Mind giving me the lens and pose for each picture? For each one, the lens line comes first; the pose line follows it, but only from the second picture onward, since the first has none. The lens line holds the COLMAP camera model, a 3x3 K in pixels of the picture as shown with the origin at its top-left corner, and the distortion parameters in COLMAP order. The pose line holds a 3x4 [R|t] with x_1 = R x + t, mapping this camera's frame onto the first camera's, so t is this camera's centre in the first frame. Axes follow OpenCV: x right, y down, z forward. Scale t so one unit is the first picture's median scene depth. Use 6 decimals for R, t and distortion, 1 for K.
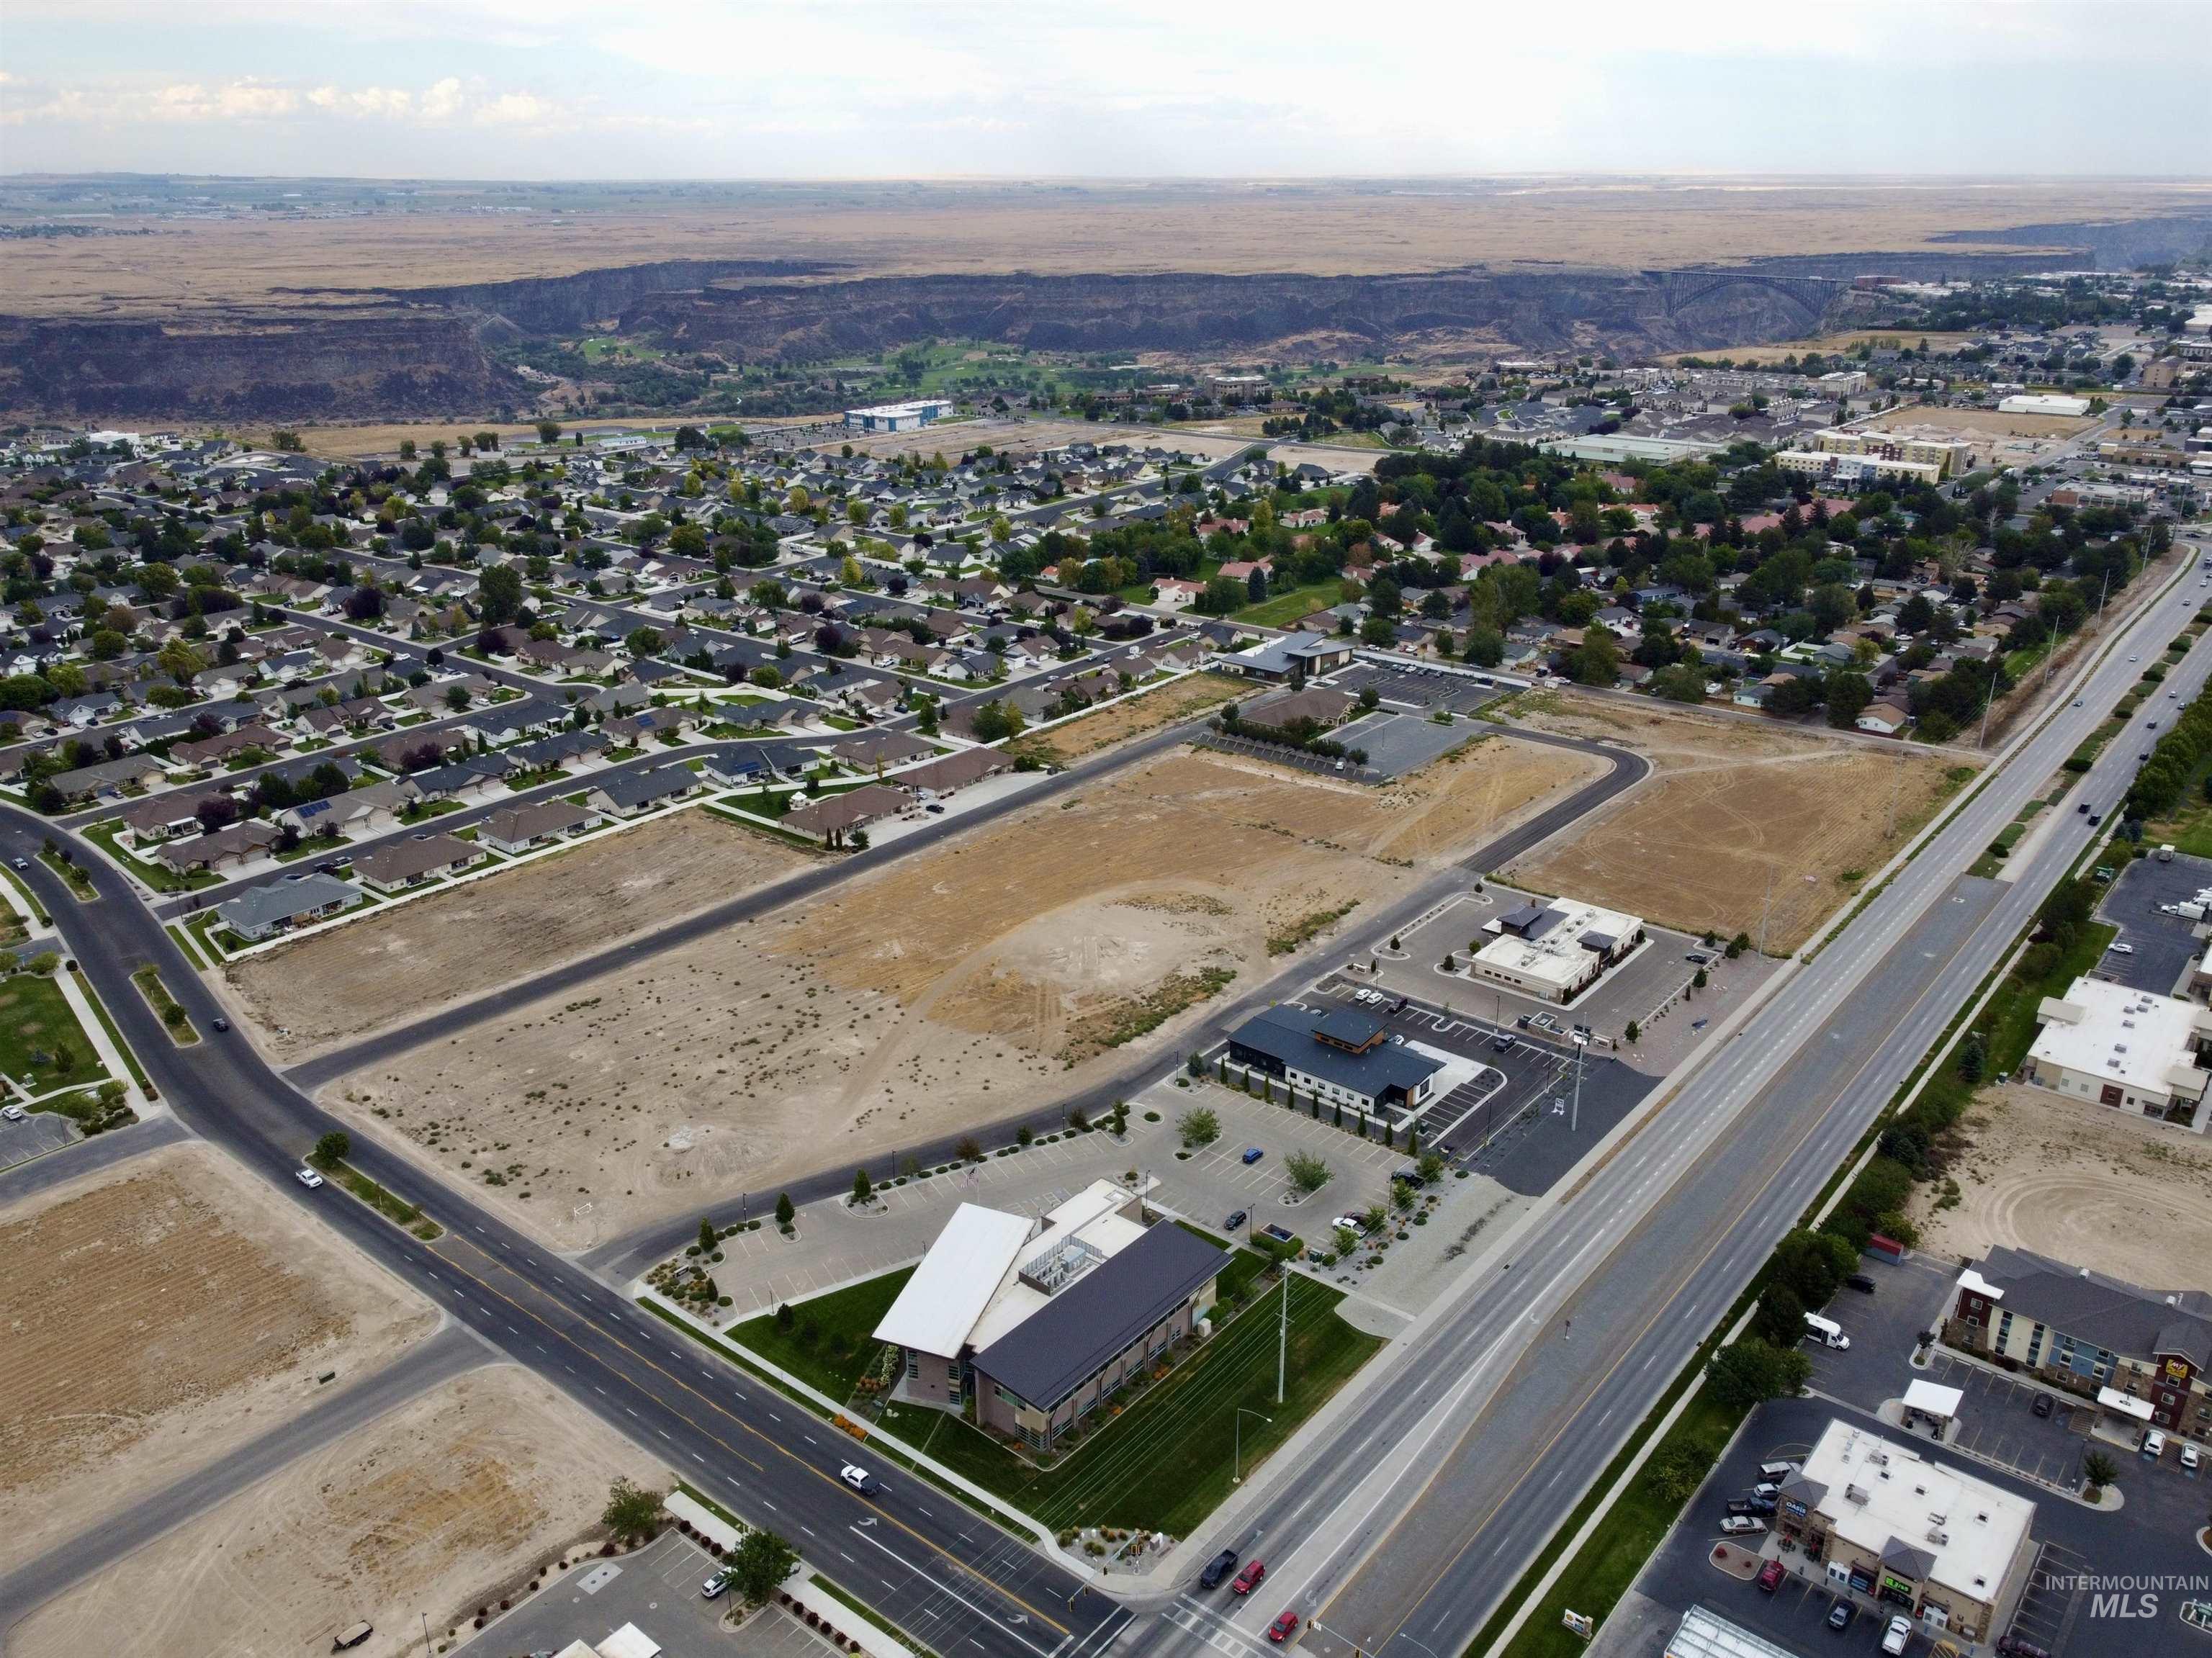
lens RADIAL K [[1677.1, 0, 1106.0], [0, 1677.1, 829.0], [0, 0, 1]] dist [0.001112, -0.005259]
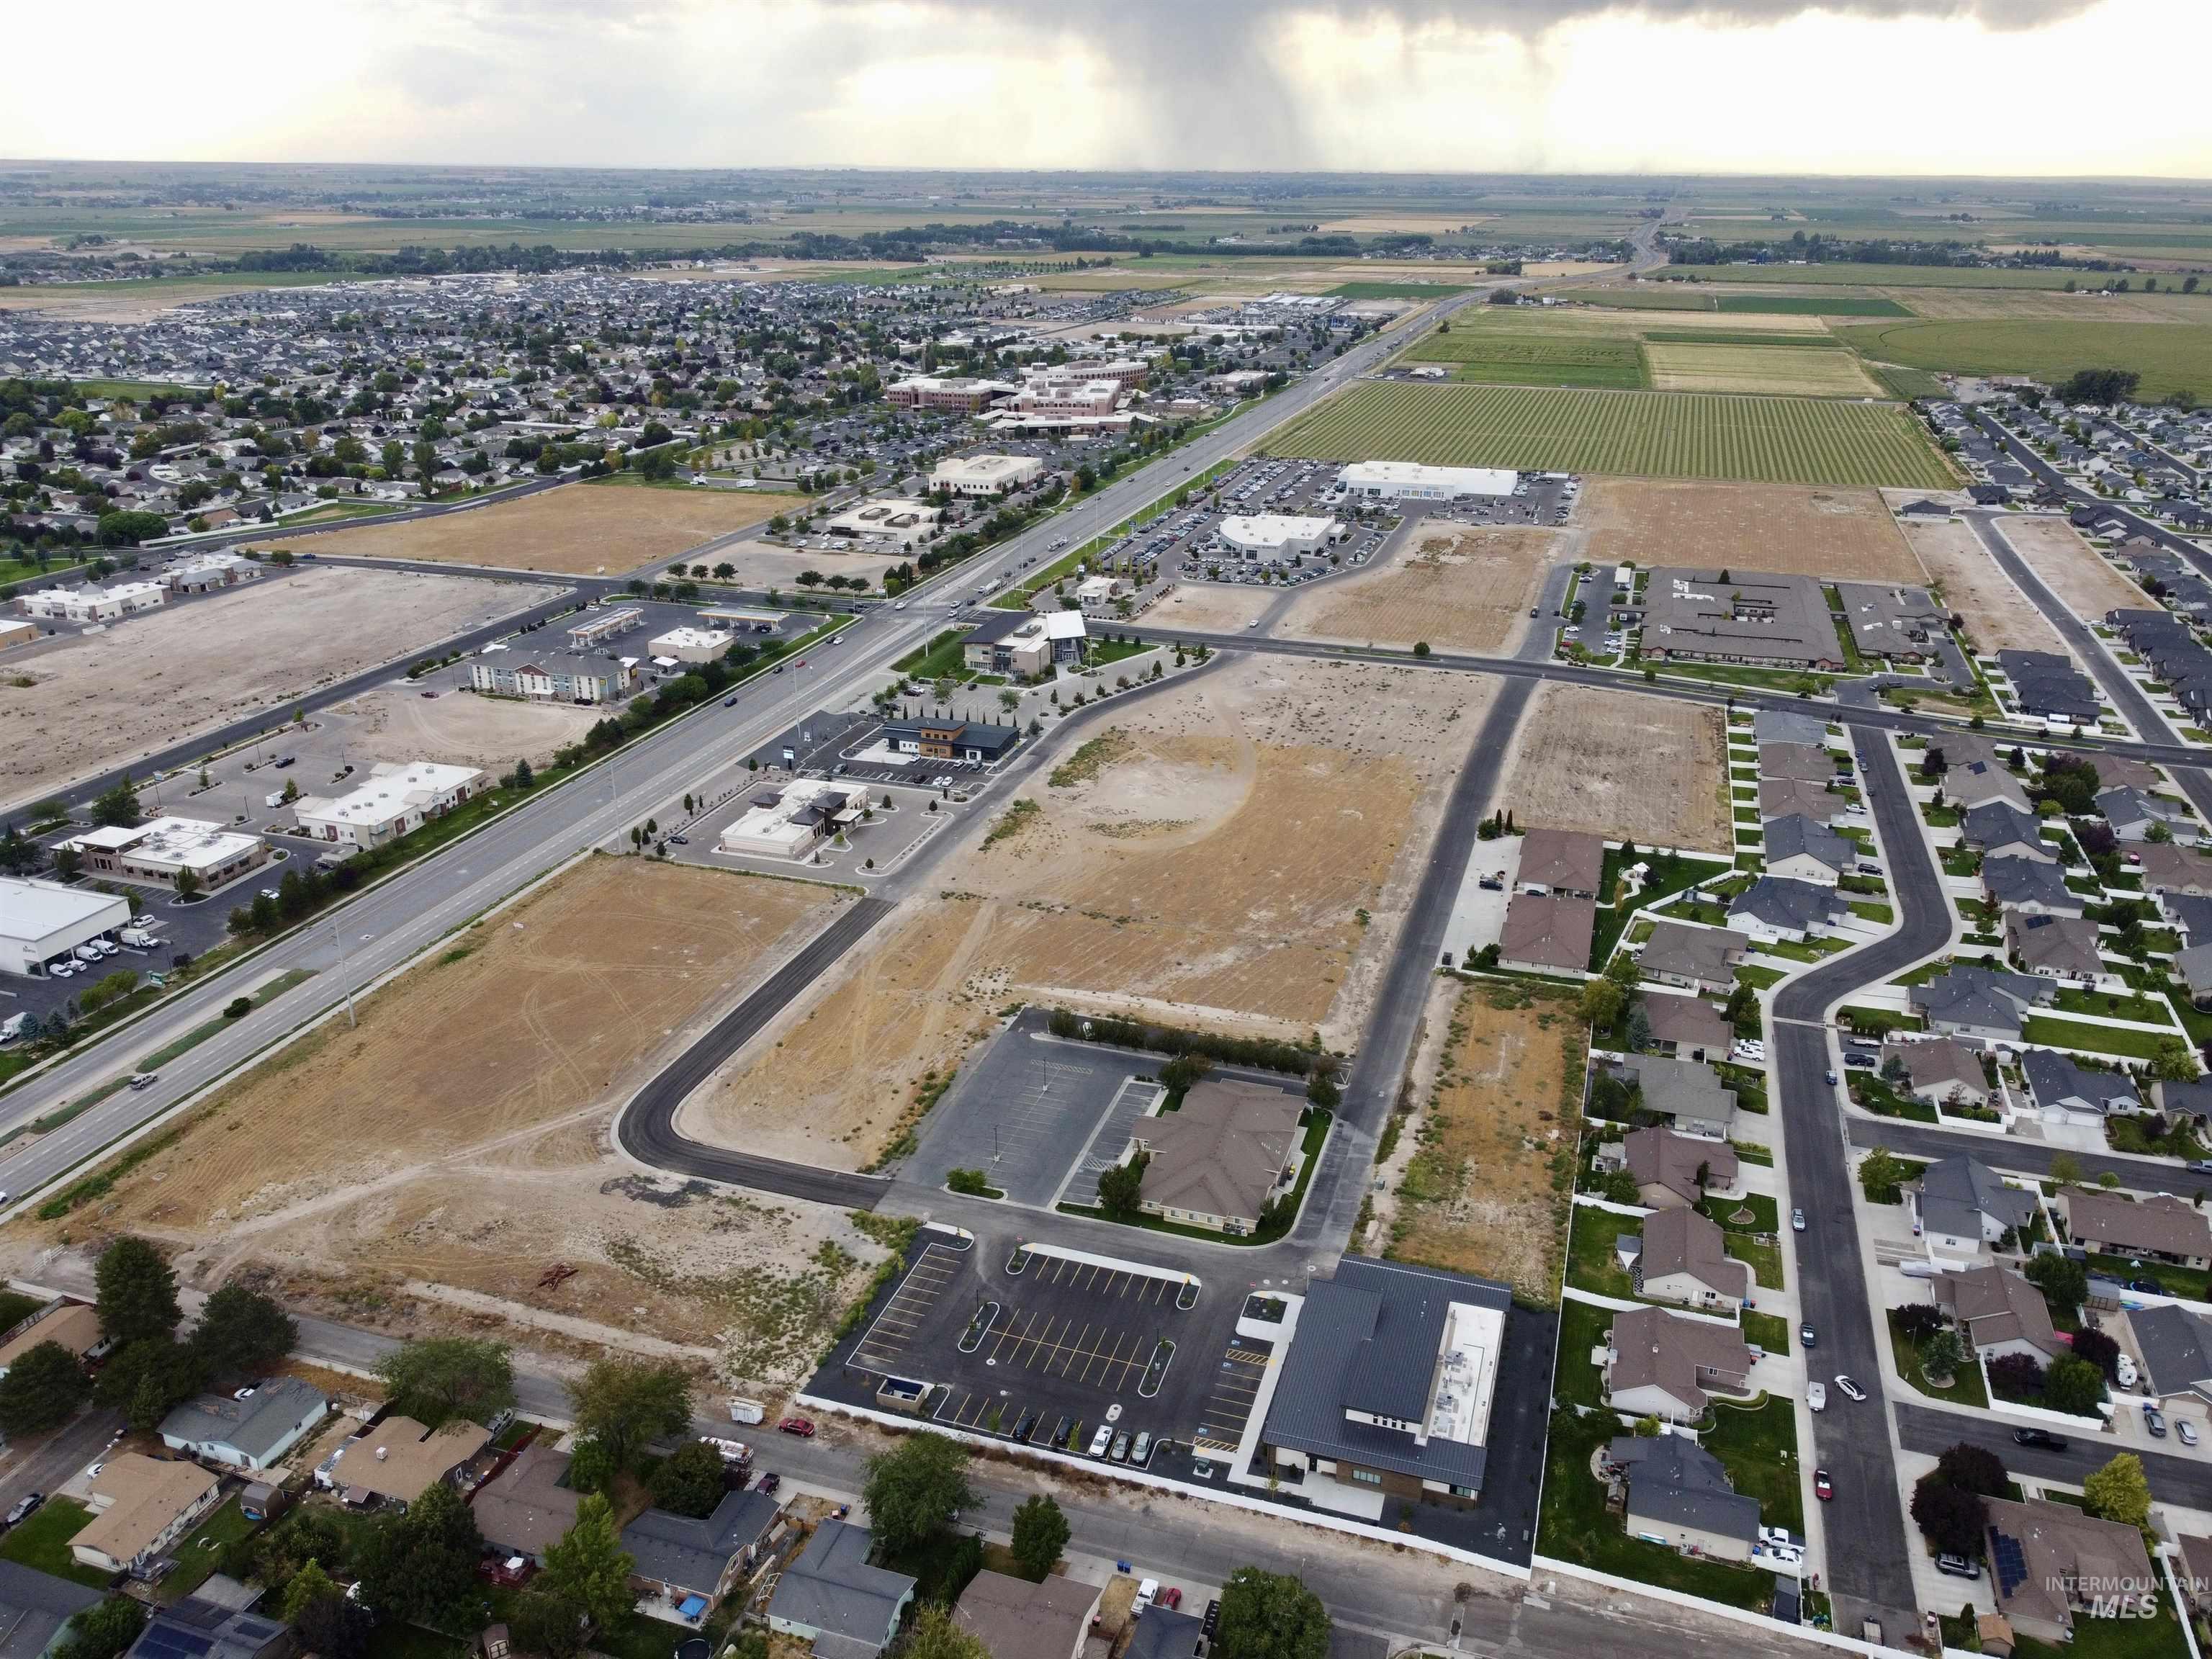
lens RADIAL K [[1677.3, 0, 1106.0], [0, 1677.3, 829.5], [0, 0, 1]] dist [0.001112, -0.005259]
pose [[-0.931097, 0.139617, -0.336996, 0.344541], [-0.126754, 0.742445, 0.657806, -0.536204], [0.342042, 0.655196, -0.673591, 1.383166]]
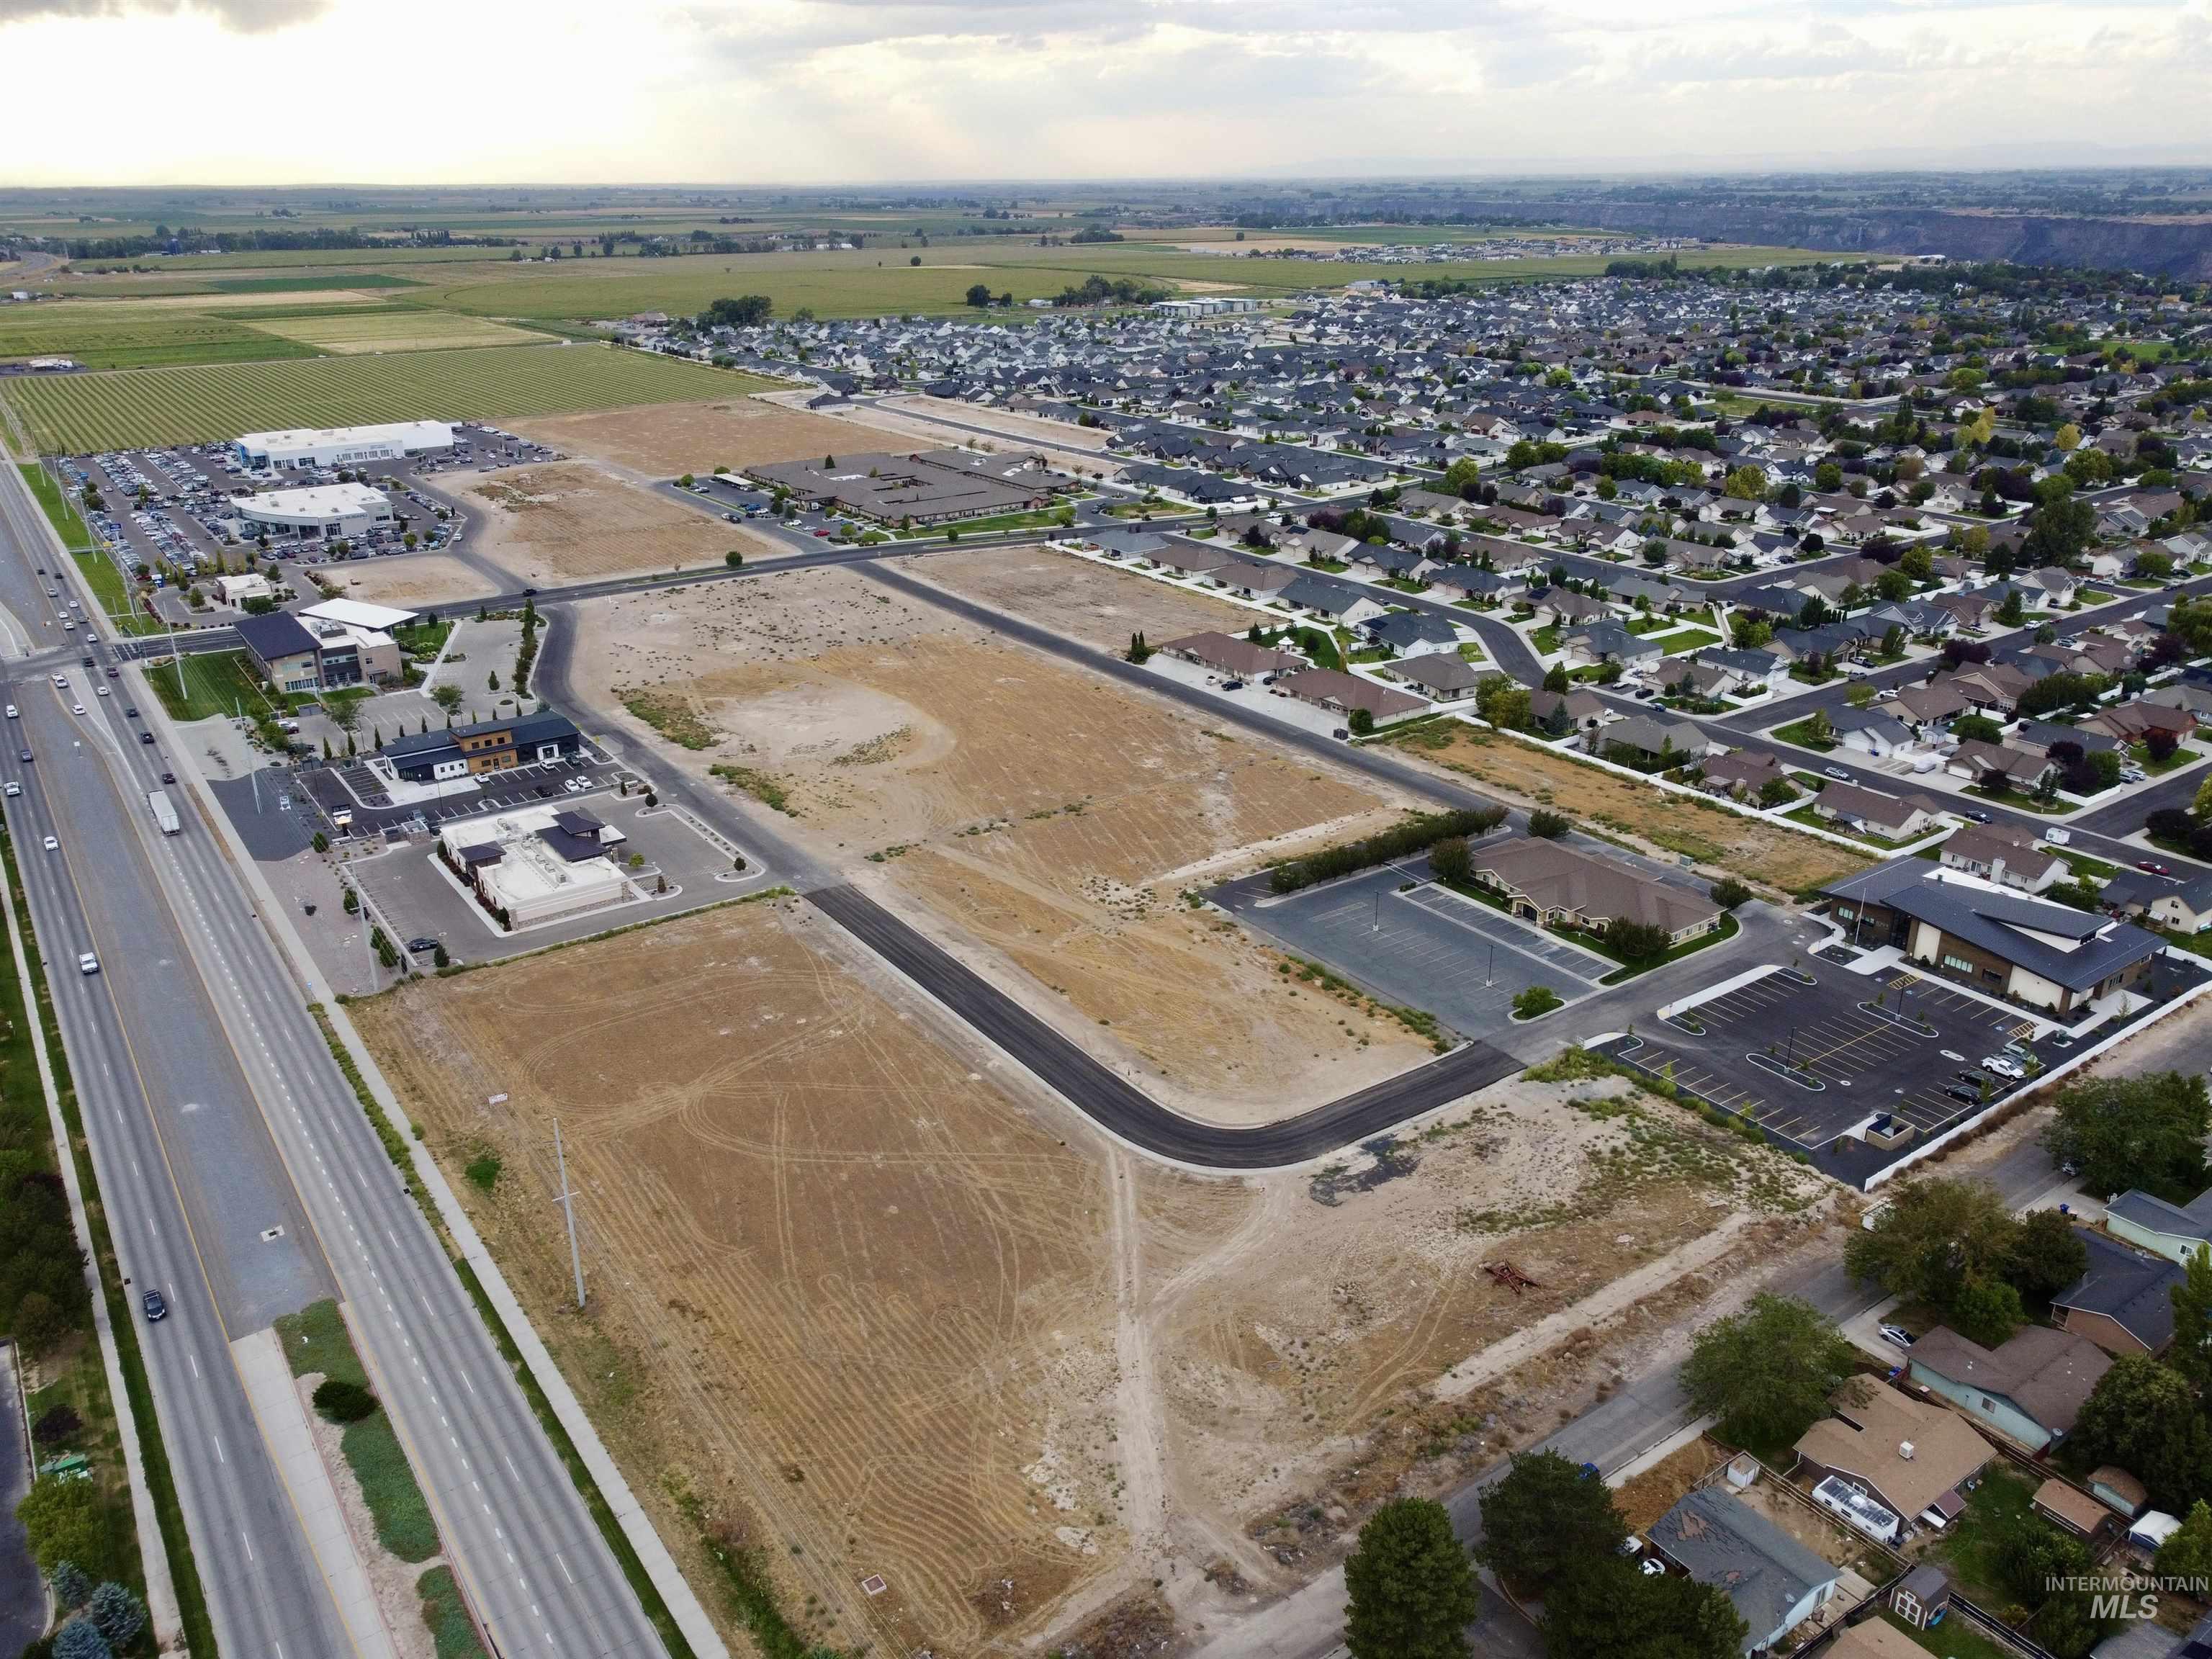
lens RADIAL K [[1677.3, 0, 1106.0], [0, 1677.3, 829.5], [0, 0, 1]] dist [0.001112, -0.005259]
pose [[-0.263606, 0.361061, -0.894509, 0.675967], [-0.337773, 0.834051, 0.436197, -0.287621], [0.903560, 0.417126, -0.097905, 0.976013]]
